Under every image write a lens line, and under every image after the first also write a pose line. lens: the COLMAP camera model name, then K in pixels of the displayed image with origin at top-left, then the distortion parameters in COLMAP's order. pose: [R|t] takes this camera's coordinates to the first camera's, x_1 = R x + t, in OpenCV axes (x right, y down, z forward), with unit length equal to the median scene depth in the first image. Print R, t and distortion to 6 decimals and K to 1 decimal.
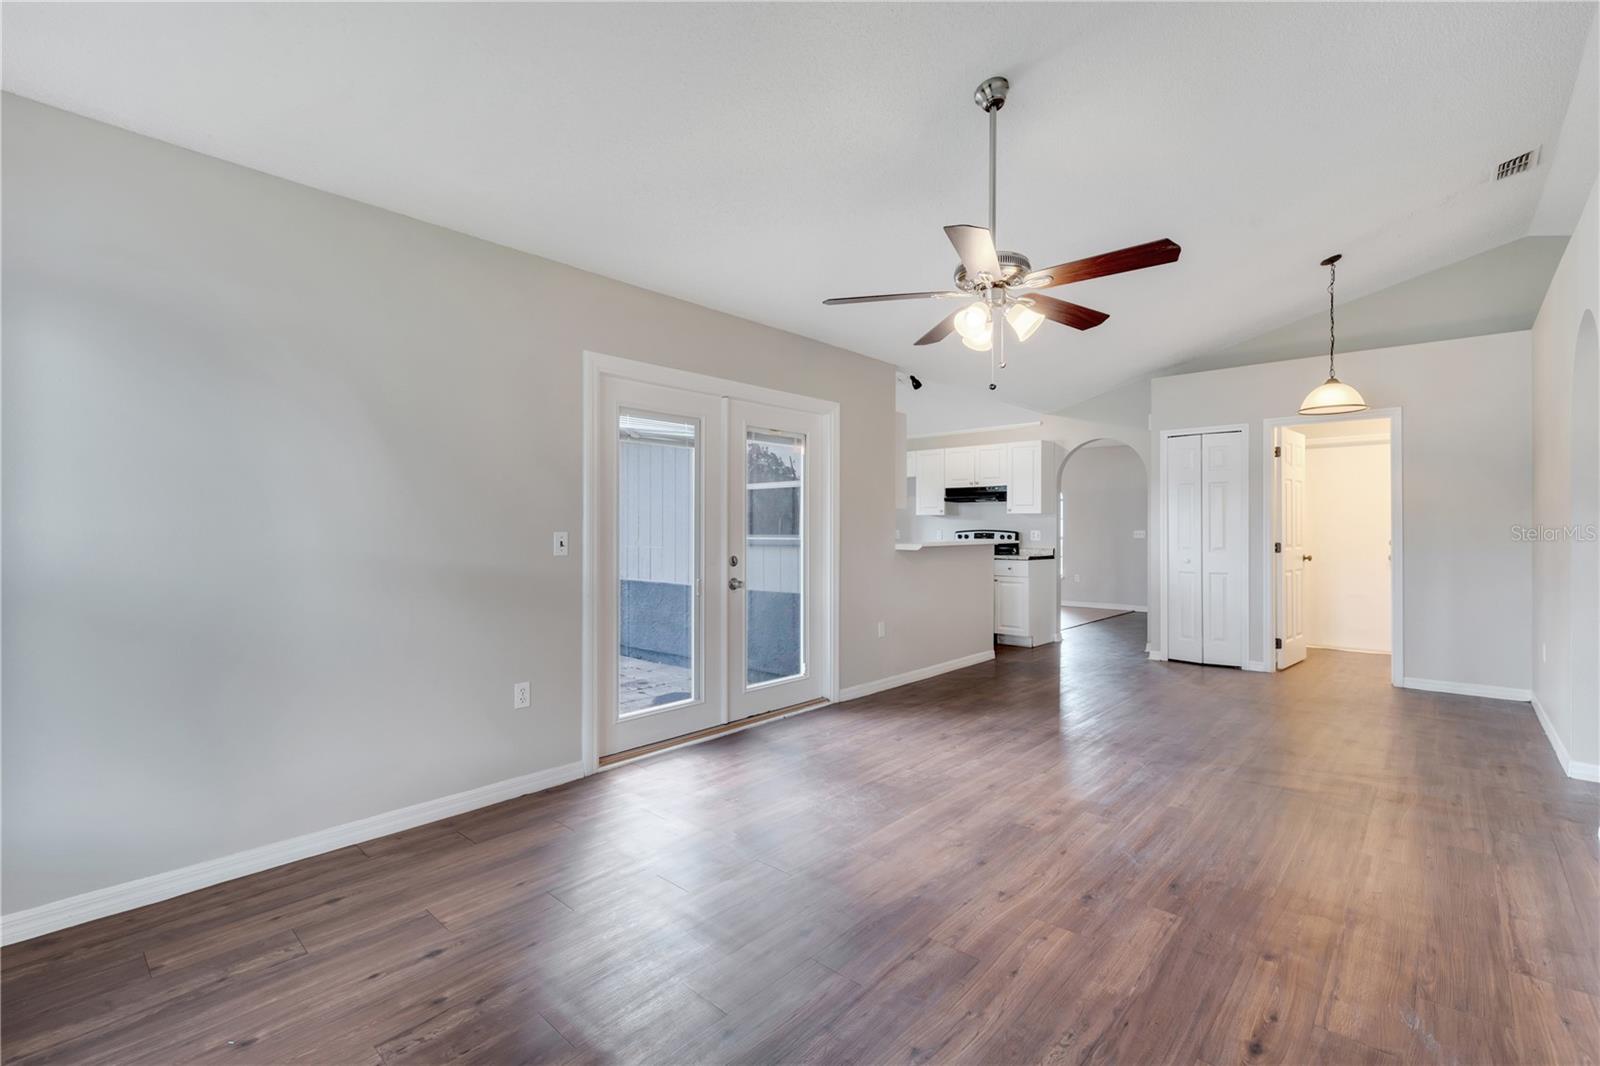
lens RADIAL K [[701.1, 0, 806.9], [0, 701.1, 527.3], [0, 0, 1]] dist [0.014232, -0.003255]
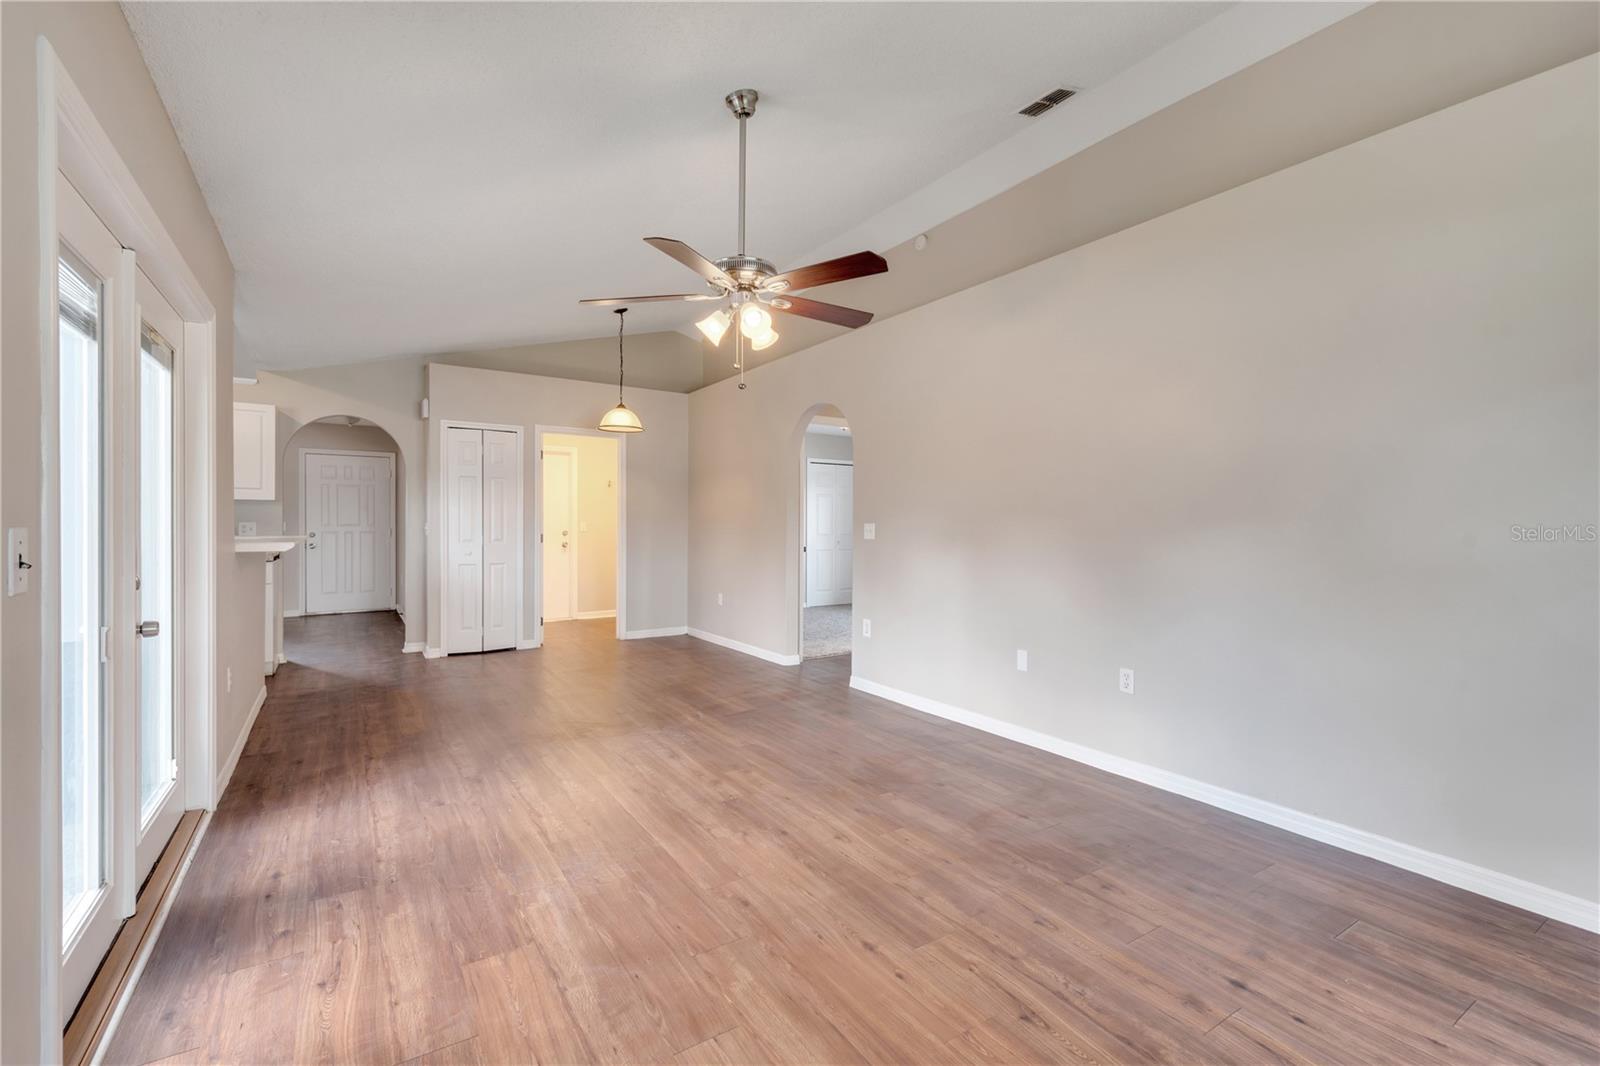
lens RADIAL K [[701.1, 0, 804.5], [0, 701.1, 531.6], [0, 0, 1]] dist [0.014232, -0.003255]
pose [[0.253097, -0.009865, 0.967391, -0.375272], [-0.007350, 0.999900, 0.012119, 0.001008], [-0.967413, -0.010178, 0.252999, 0.337115]]
